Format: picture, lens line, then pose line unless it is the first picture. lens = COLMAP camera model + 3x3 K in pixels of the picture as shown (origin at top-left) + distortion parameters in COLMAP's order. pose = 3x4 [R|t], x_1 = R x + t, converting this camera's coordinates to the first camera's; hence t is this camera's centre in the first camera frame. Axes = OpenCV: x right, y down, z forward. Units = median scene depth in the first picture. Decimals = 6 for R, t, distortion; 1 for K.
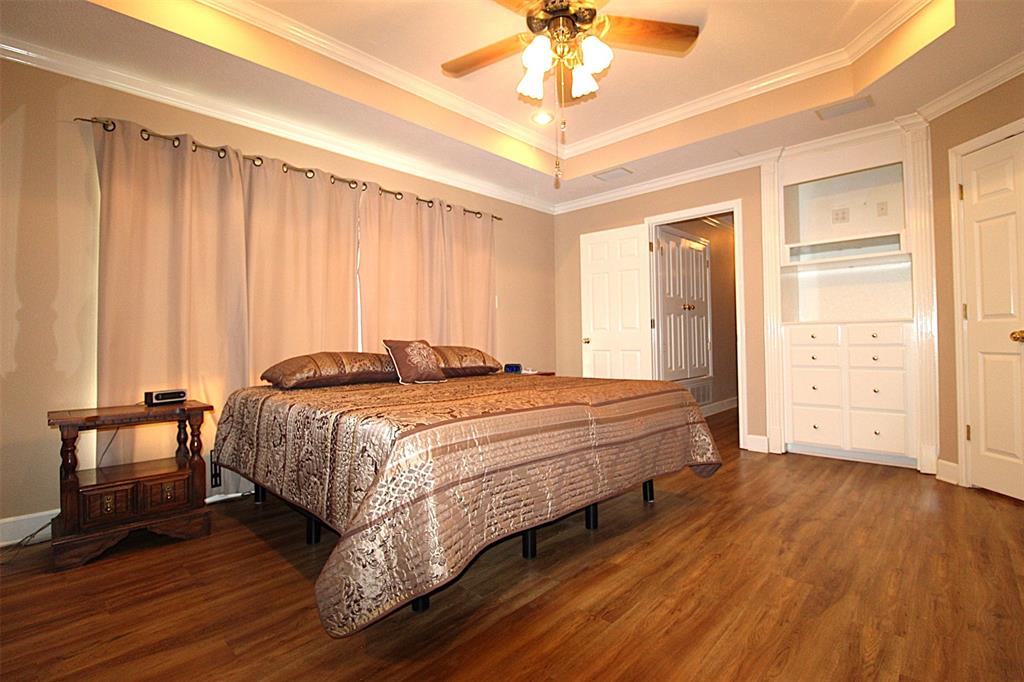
lens RADIAL K [[486.2, 0, 504.1], [0, 486.2, 336.5], [0, 0, 1]] dist [-0.000953, -0.000123]
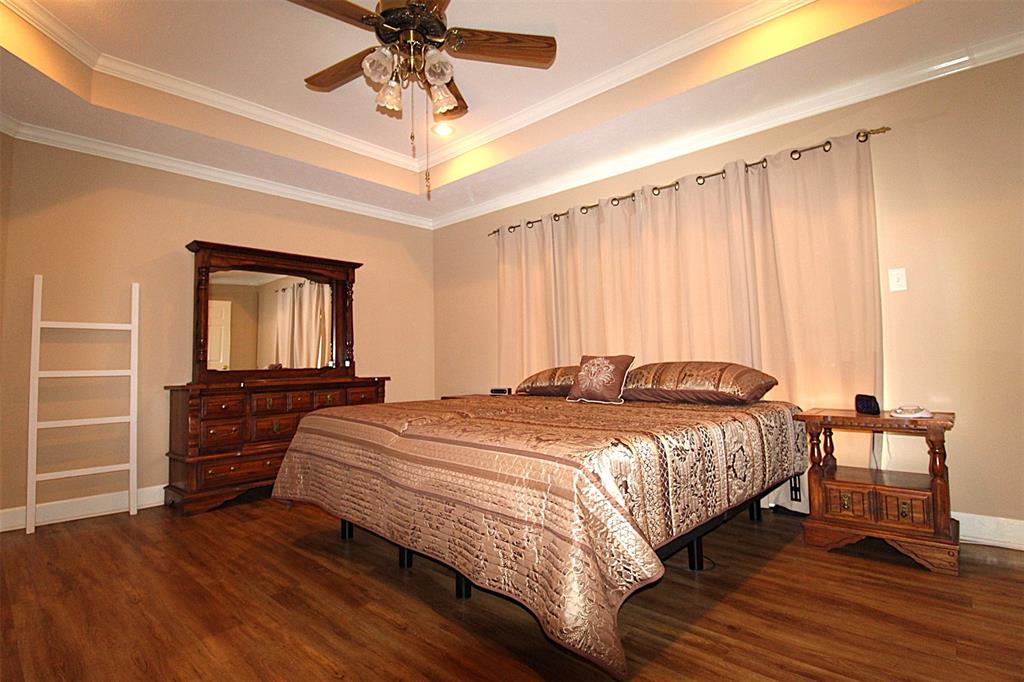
lens RADIAL K [[486.2, 0, 504.1], [0, 486.2, 336.5], [0, 0, 1]] dist [-0.000953, -0.000123]
pose [[0.022555, -0.034652, -0.999145, 0.665708], [0.030346, 0.998962, -0.033960, -0.002808], [0.999285, -0.029554, 0.023583, 0.709451]]
